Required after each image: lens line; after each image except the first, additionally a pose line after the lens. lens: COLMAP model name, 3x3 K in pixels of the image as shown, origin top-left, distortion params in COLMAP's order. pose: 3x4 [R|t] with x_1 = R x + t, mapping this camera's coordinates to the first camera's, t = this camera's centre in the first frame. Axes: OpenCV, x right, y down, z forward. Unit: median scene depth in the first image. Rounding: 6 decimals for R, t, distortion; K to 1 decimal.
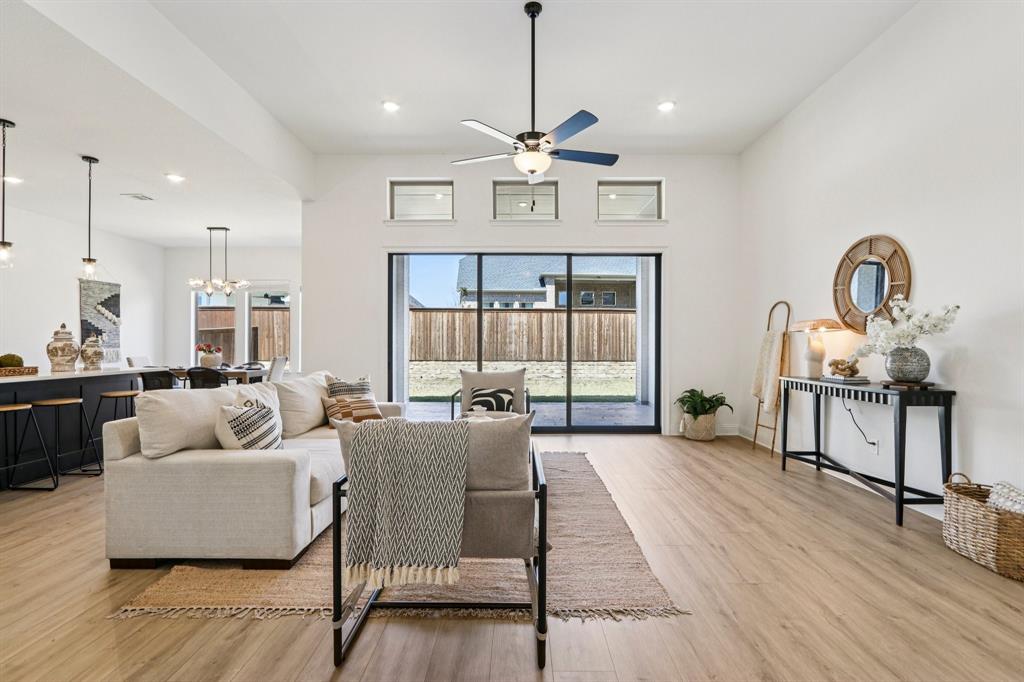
lens RADIAL K [[470.9, 0, 516.9], [0, 470.9, 342.8], [0, 0, 1]] dist [-0.017518, 0.002023]
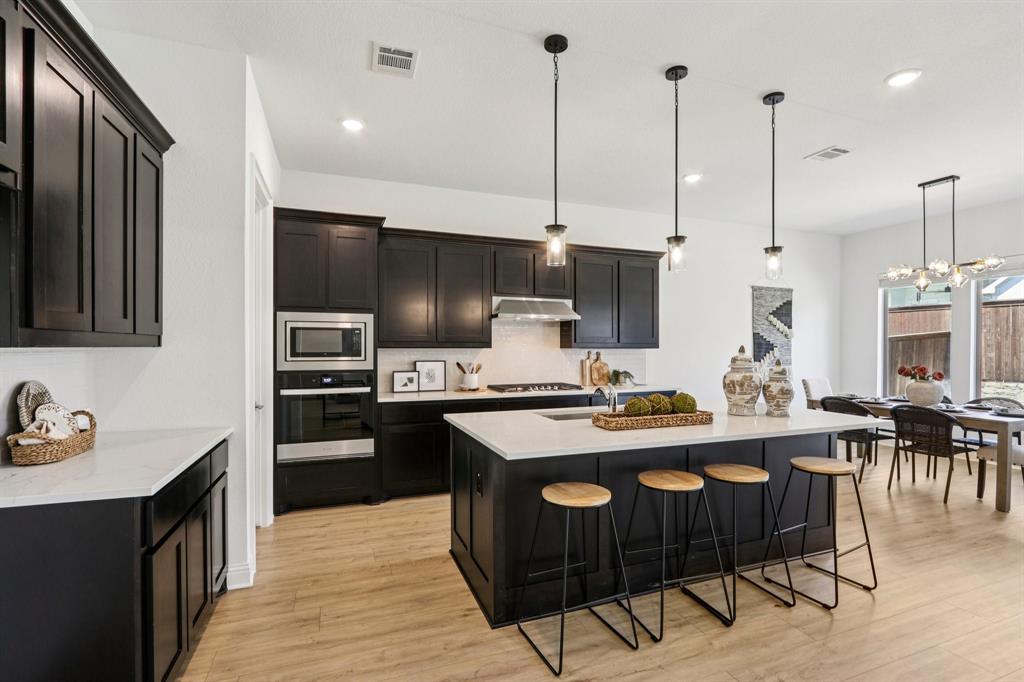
lens RADIAL K [[470.9, 0, 514.8], [0, 470.9, 349.3], [0, 0, 1]] dist [-0.017518, 0.002023]
pose [[0.353549, 0.007784, -0.935383, -0.262868], [-0.001447, 0.999969, 0.007774, -0.024791], [0.935415, -0.001395, 0.353550, 0.258240]]
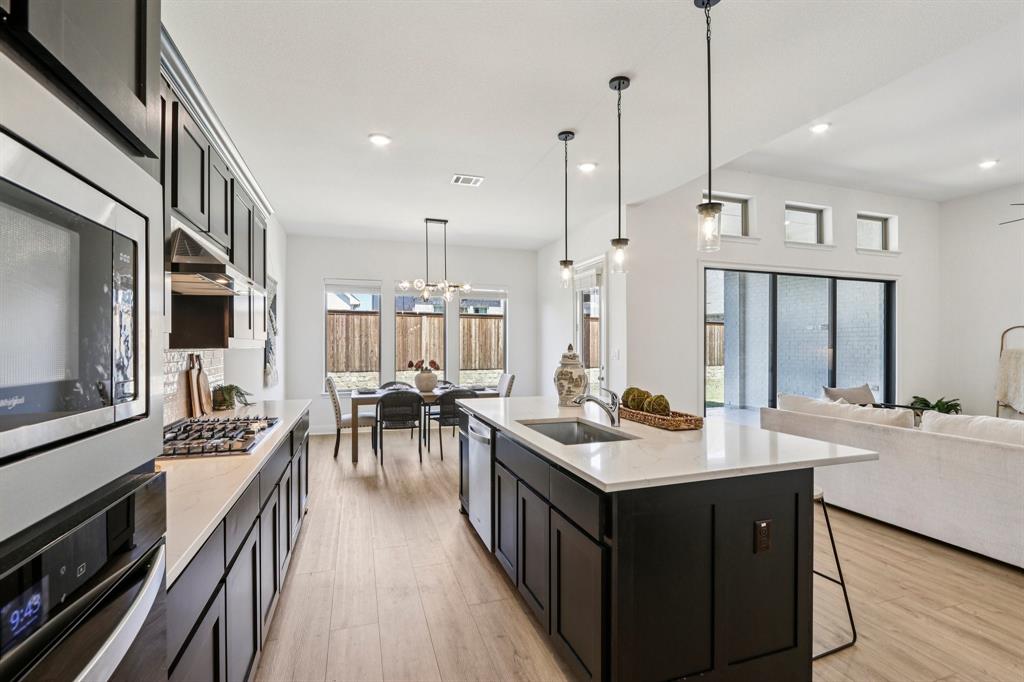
lens RADIAL K [[470.9, 0, 511.3], [0, 470.9, 338.1], [0, 0, 1]] dist [-0.017518, 0.002023]
pose [[0.947552, 0.005375, 0.319556, -0.791662], [-0.000519, 0.999883, -0.015278, -0.023634], [-0.319601, 0.014310, 0.947444, 0.173087]]
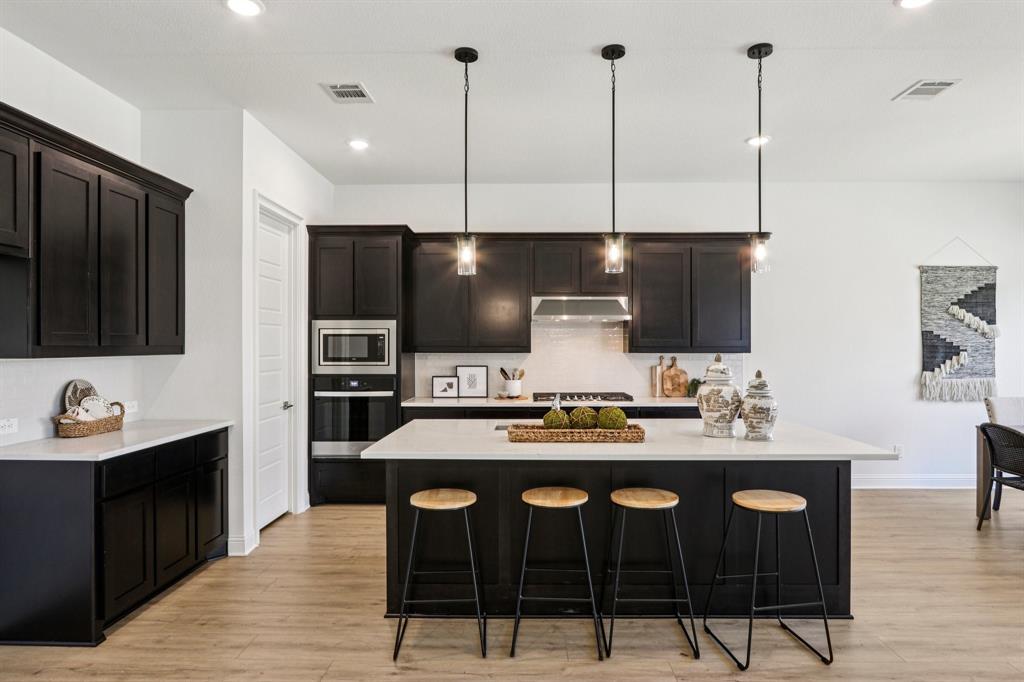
lens RADIAL K [[571.3, 0, 518.3], [0, 571.3, 347.7], [0, 0, 1]] dist [-0.010827, 0.000187]
pose [[-0.014509, 0.005835, -0.999878, -0.154505], [0.001444, 0.999982, 0.005815, -0.032122], [0.999894, -0.001360, -0.014517, 0.450740]]
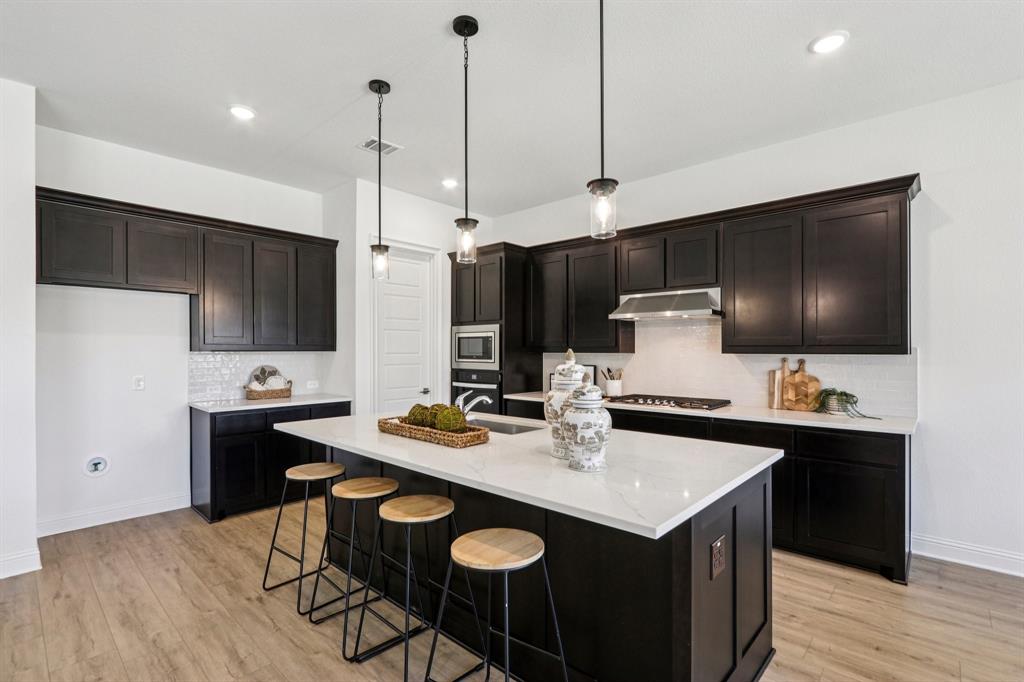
lens RADIAL K [[470.9, 0, 518.3], [0, 470.9, 349.5], [0, 0, 1]] dist [-0.017518, 0.002023]
pose [[-0.667419, -0.000736, -0.744682, -0.358271], [0.000515, 0.999999, -0.001450, -0.024692], [0.744682, -0.001351, -0.667418, 0.751020]]
